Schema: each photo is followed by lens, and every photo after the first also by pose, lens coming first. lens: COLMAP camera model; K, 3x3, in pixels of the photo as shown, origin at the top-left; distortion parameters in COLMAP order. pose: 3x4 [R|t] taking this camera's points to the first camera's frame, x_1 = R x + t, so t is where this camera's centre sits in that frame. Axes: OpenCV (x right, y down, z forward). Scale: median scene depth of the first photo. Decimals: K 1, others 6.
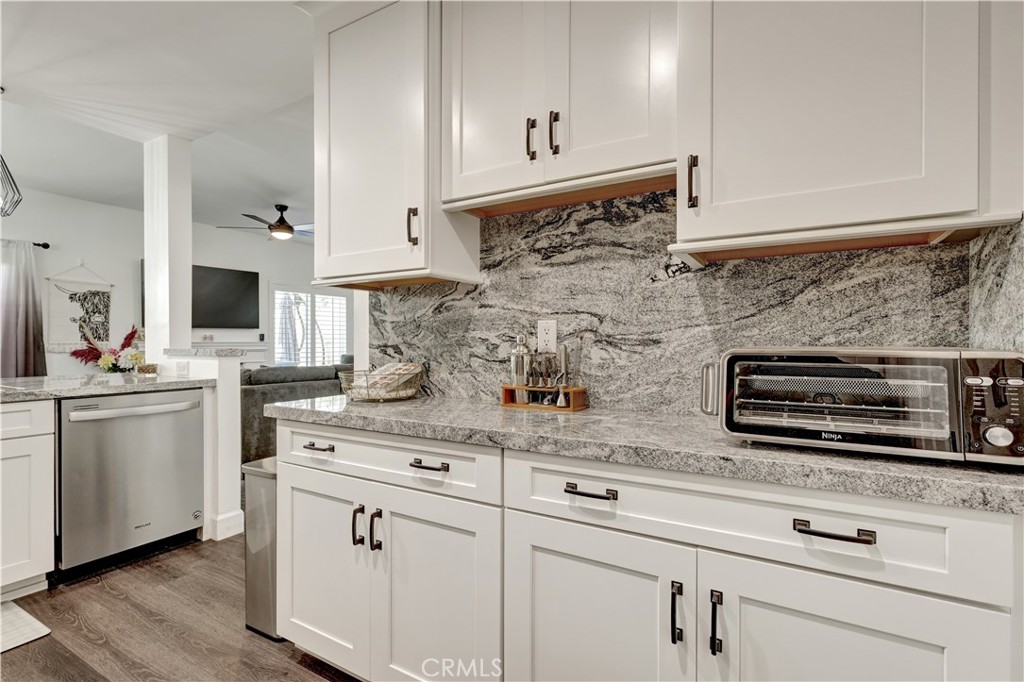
lens RADIAL K [[474.6, 0, 513.8], [0, 474.6, 342.5], [0, 0, 1]] dist [-0.002716, -0.000483]
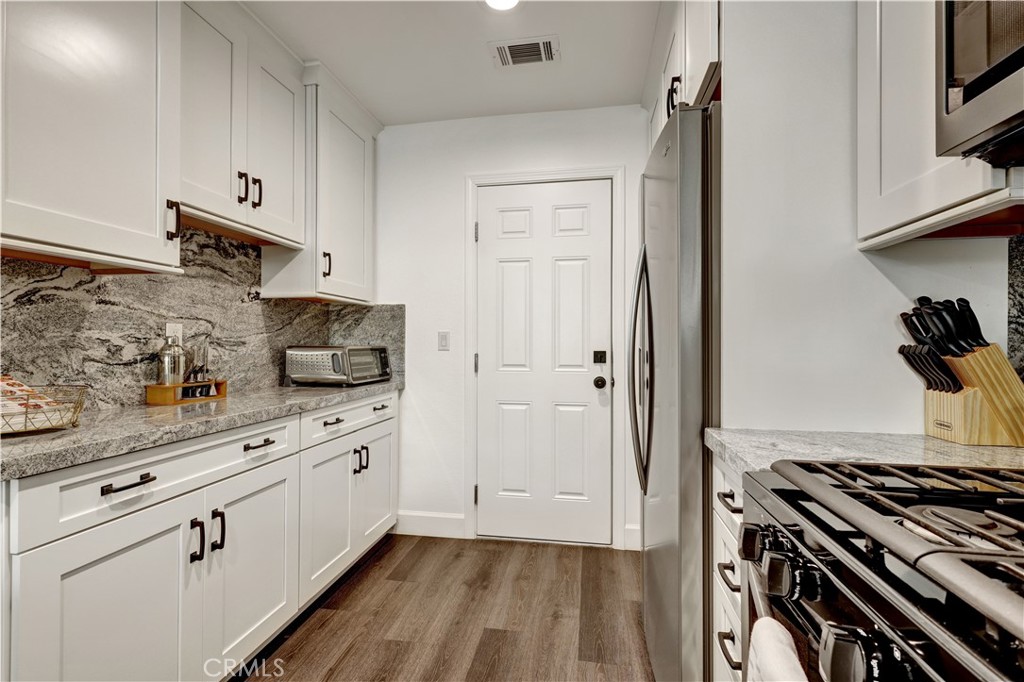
lens RADIAL K [[484.7, 0, 510.9], [0, 484.7, 340.7], [0, 0, 1]] dist [0.022653, -0.000284]
pose [[-0.343739, 0.004400, 0.939055, -1.238535], [-0.000500, 0.999988, -0.004868, -0.001975], [-0.939065, -0.002143, -0.343733, 0.644219]]
